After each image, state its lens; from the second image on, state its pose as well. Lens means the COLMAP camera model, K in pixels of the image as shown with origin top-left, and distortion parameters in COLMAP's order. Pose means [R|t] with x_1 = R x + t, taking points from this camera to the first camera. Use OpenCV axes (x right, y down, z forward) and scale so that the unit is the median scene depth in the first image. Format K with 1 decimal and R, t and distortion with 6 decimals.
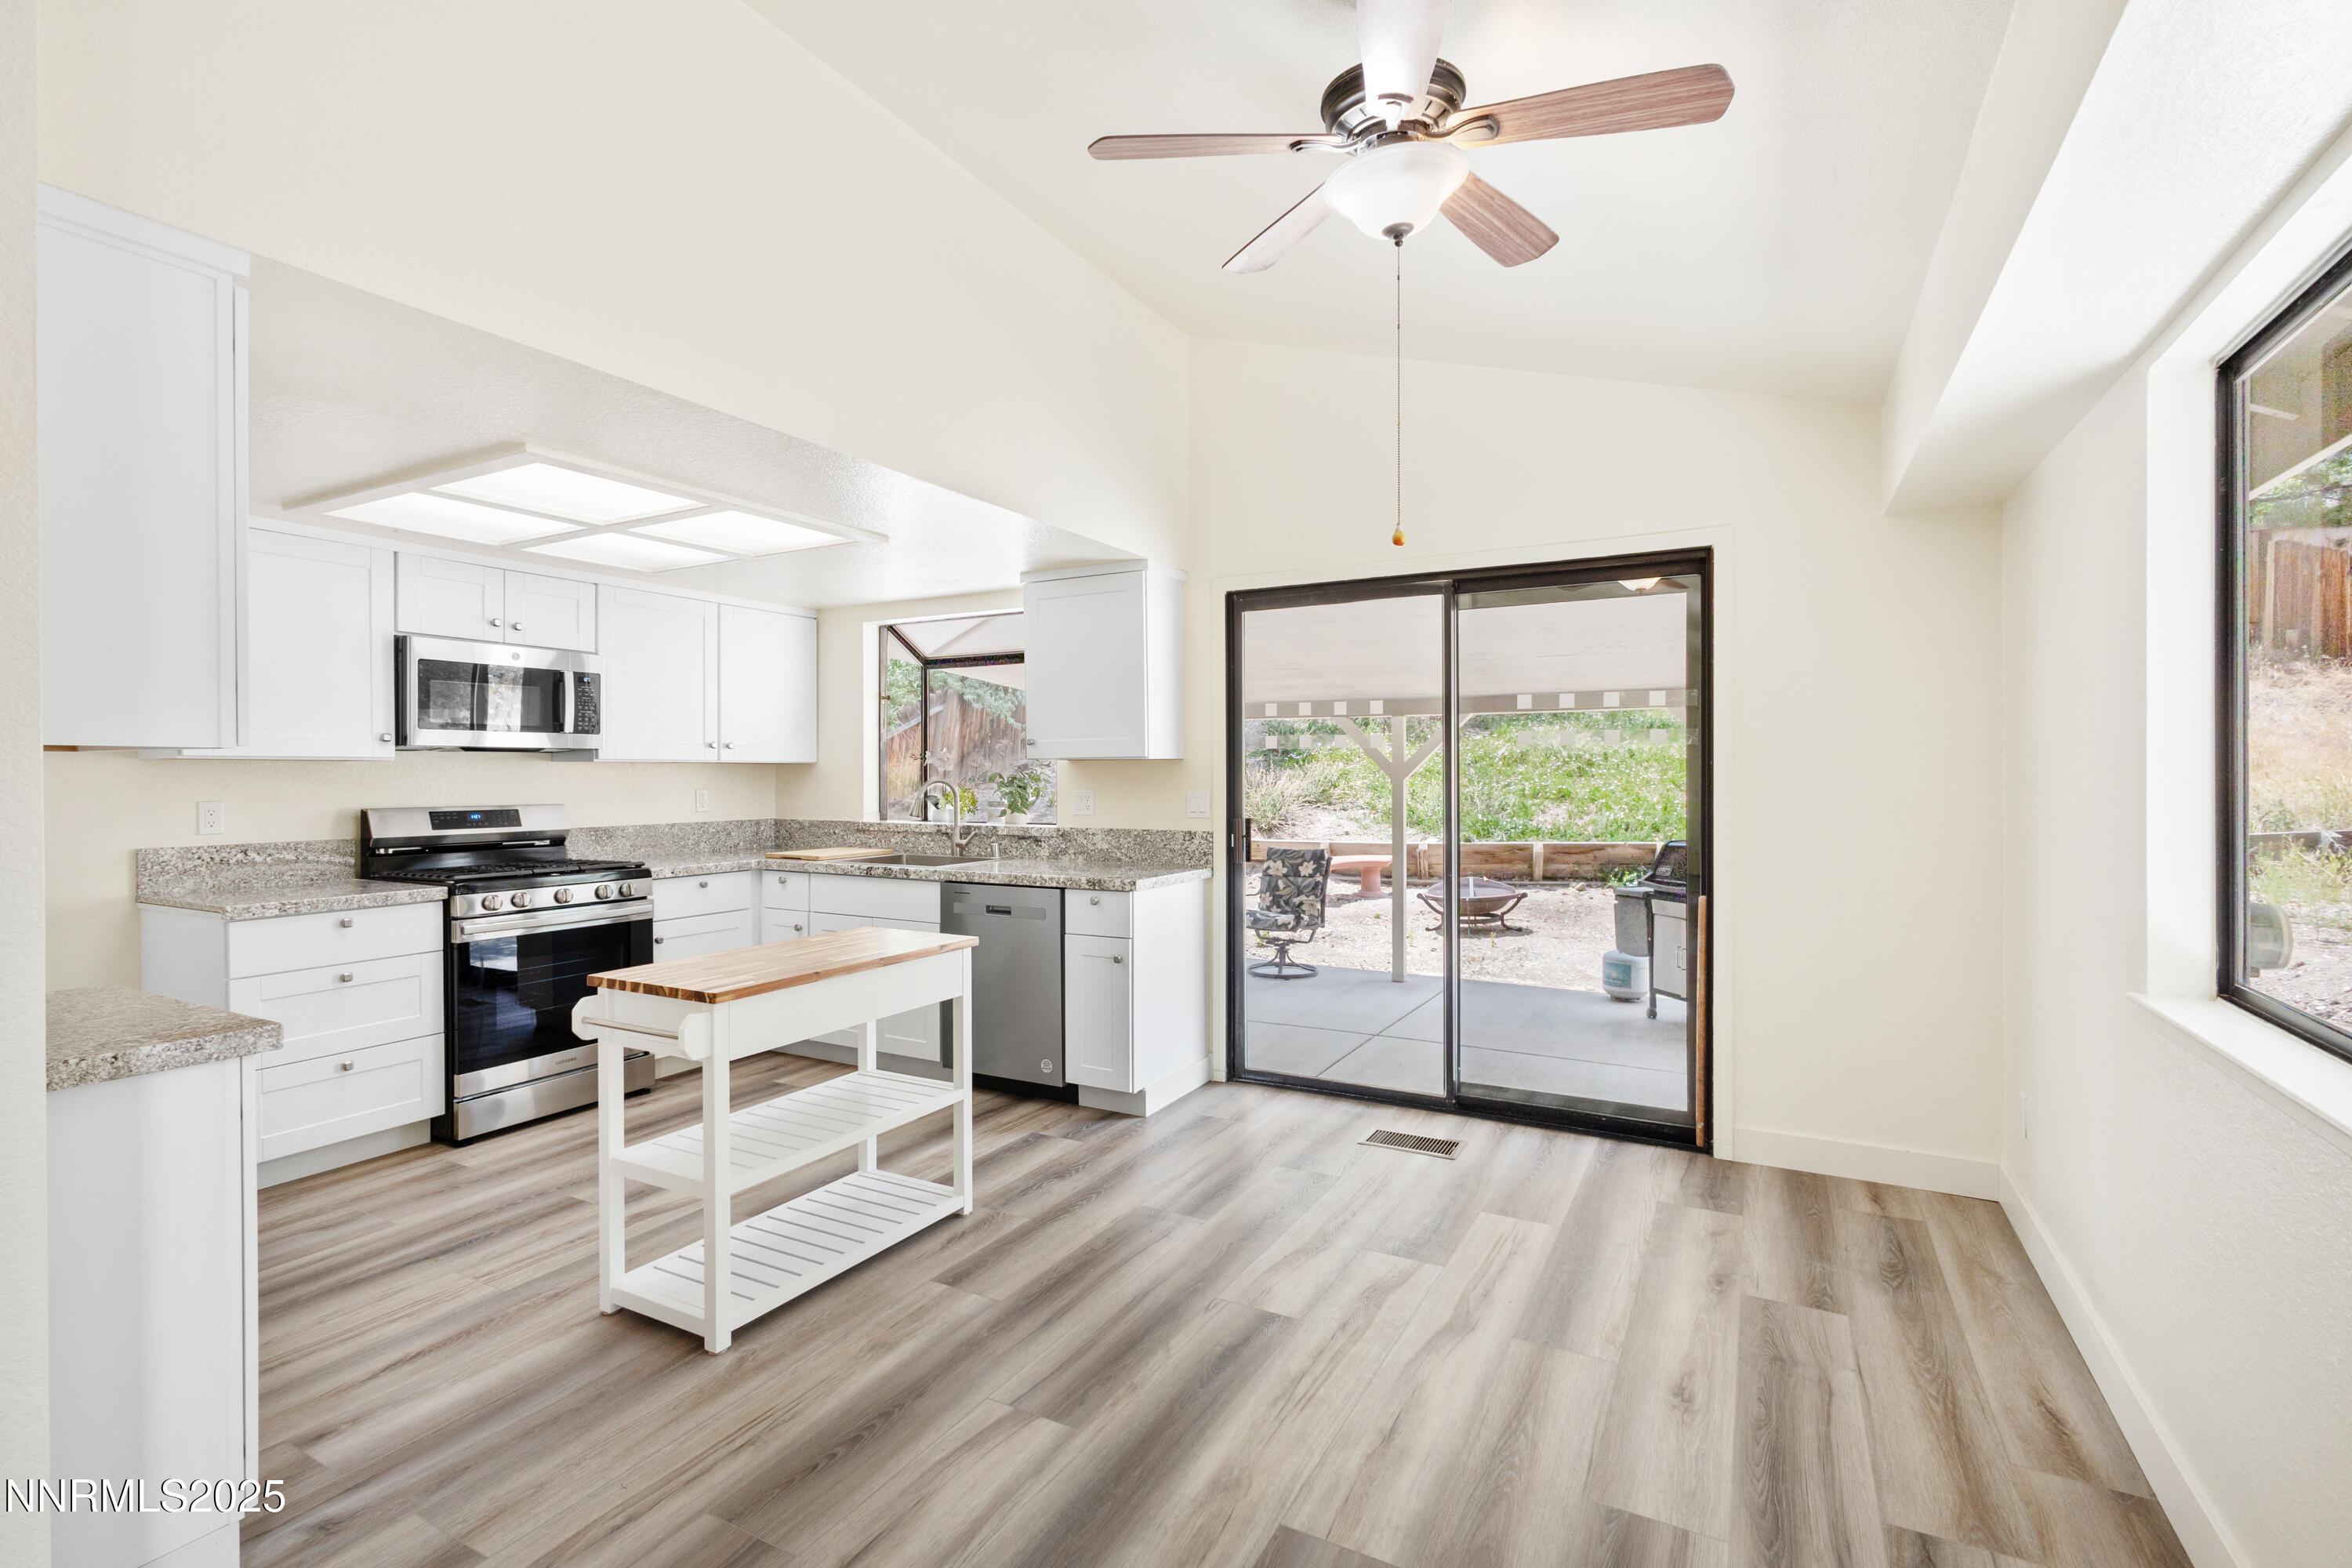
lens RADIAL K [[1077.0, 0, 1171.8], [0, 1077.0, 774.9], [0, 0, 1]] dist [0.008158, -0.000839]
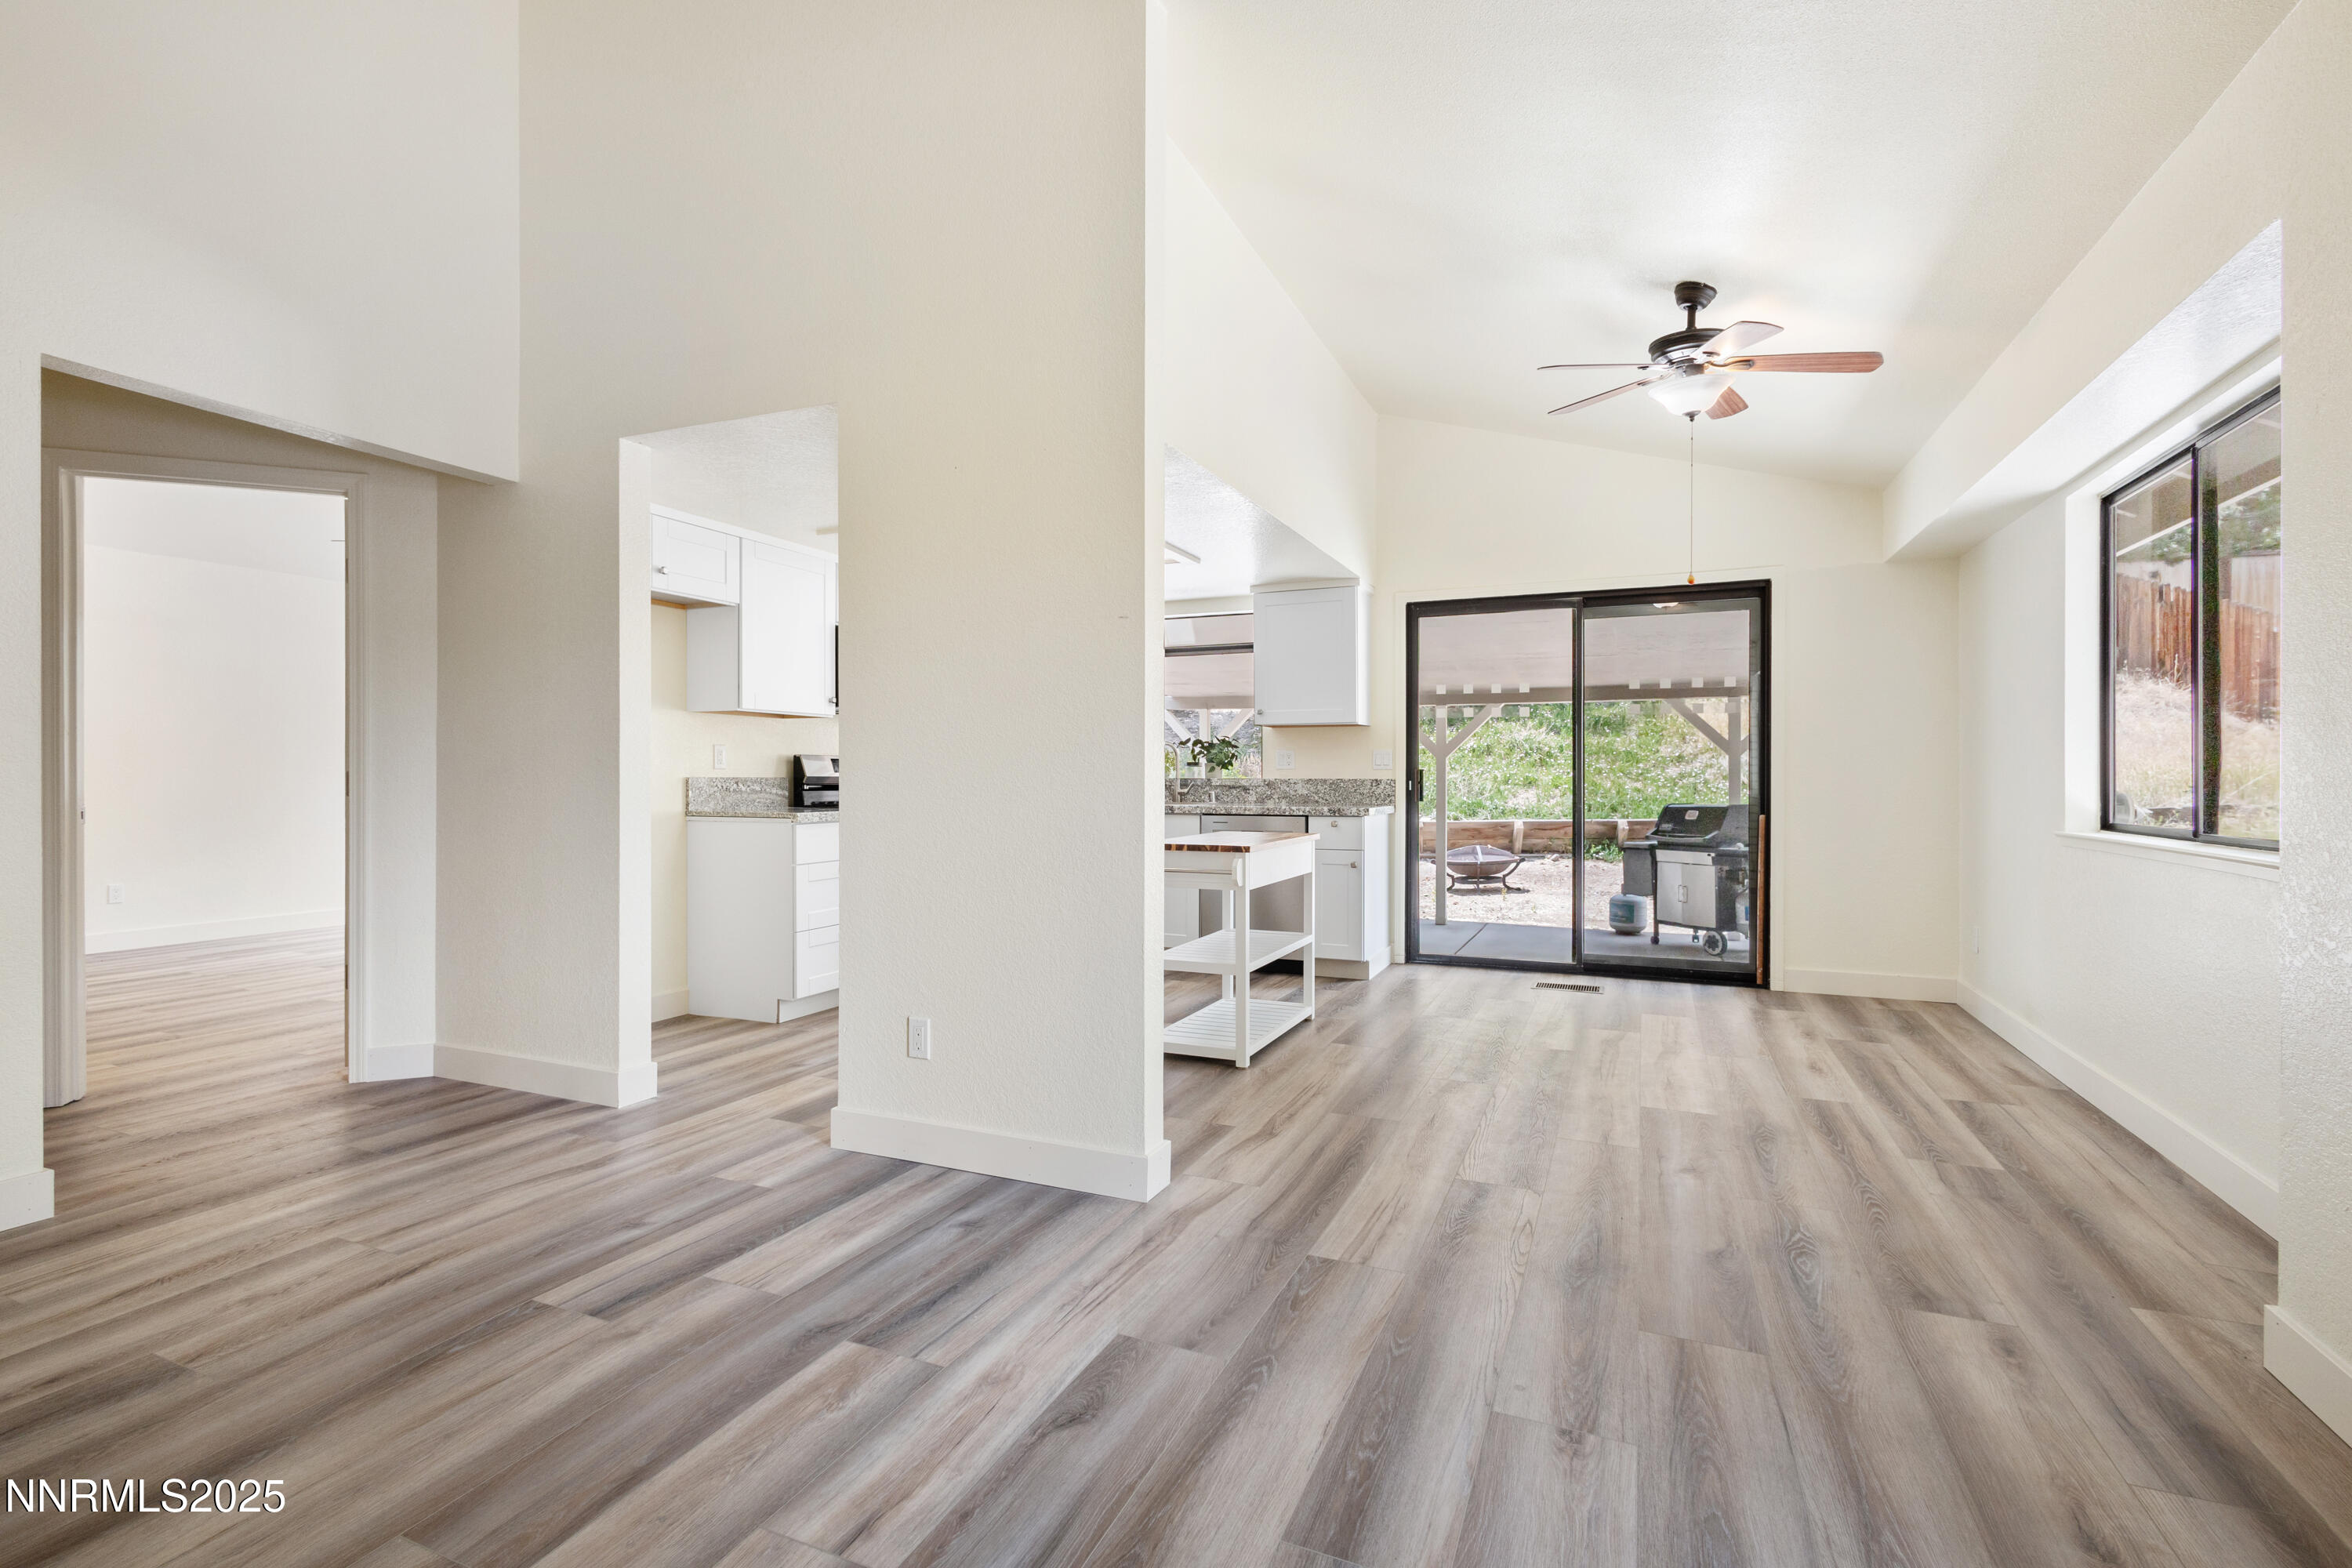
lens RADIAL K [[1079.3, 0, 1170.8], [0, 1079.3, 777.2], [0, 0, 1]] dist [0.006725, 0.000301]
pose [[0.996097, 0.004349, 0.088161, -0.375032], [-0.004267, 0.999990, -0.001122, 0.054344], [-0.088165, 0.000742, 0.996106, -0.340331]]
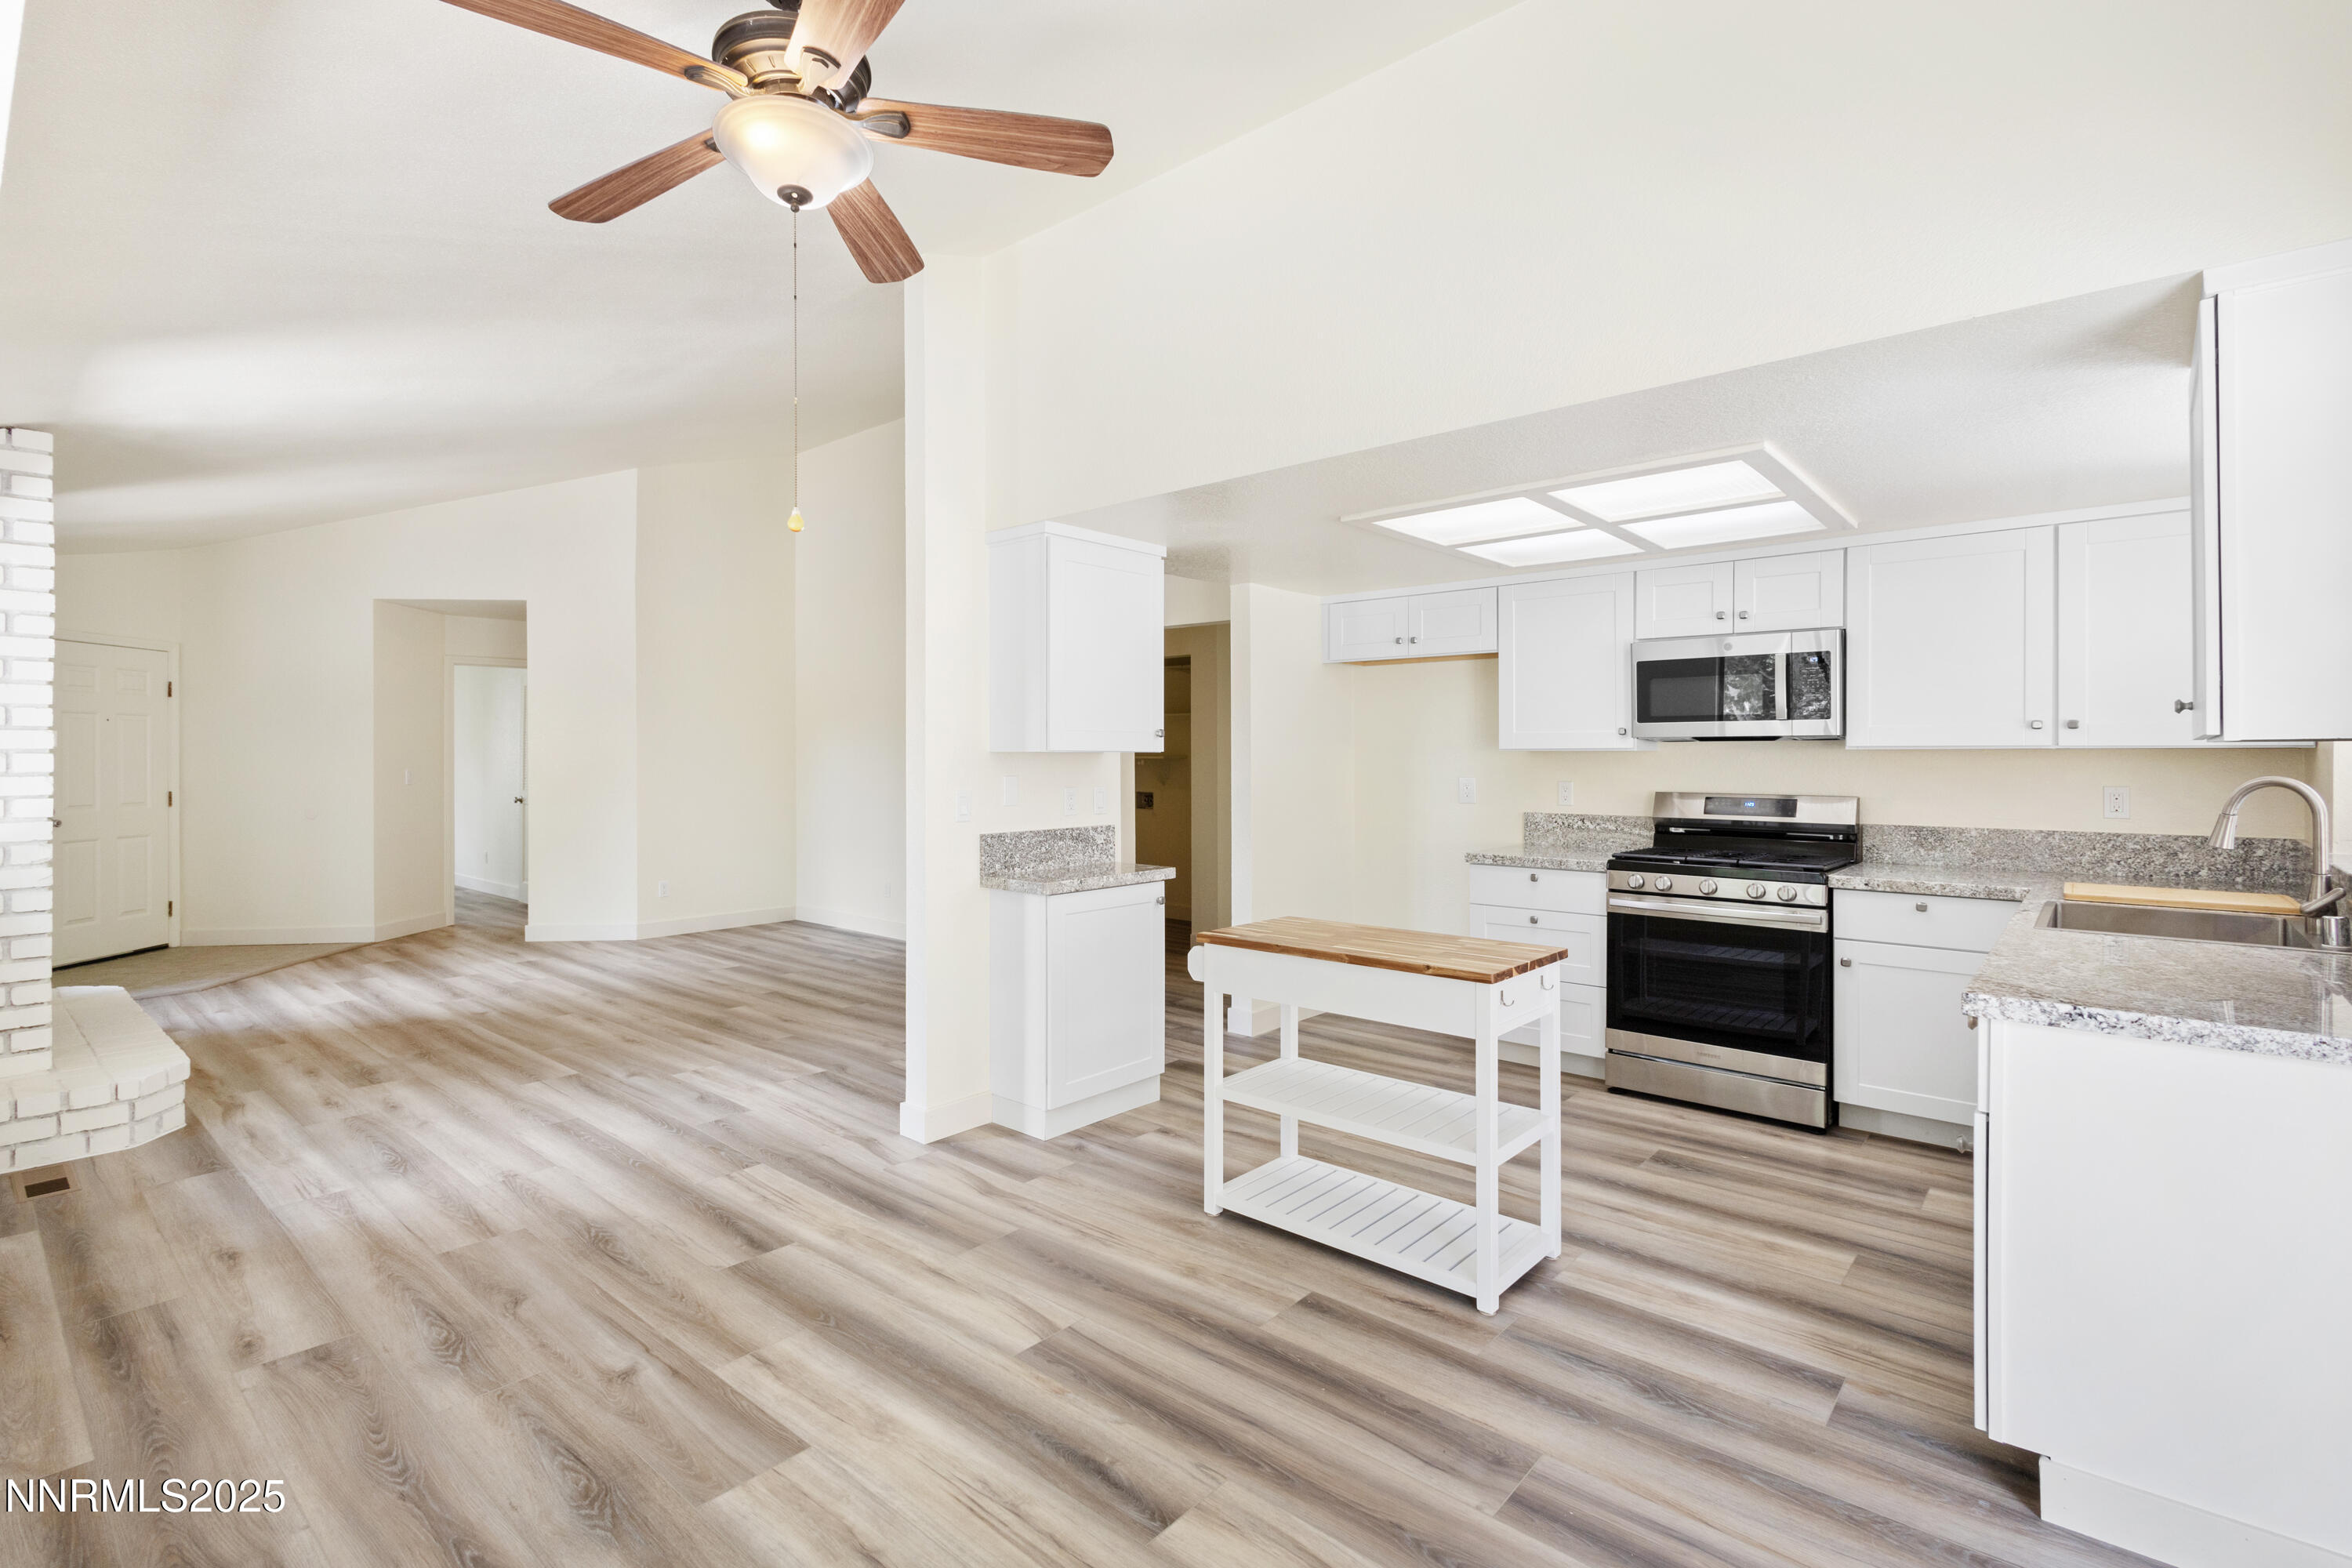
lens RADIAL K [[1079.3, 0, 1170.8], [0, 1079.3, 777.2], [0, 0, 1]] dist [0.006725, 0.000301]
pose [[-0.213956, 0.023007, -0.976572, 0.468880], [-0.000030, 0.999722, 0.023559, -0.011122], [0.976843, 0.005070, -0.213896, 0.681896]]
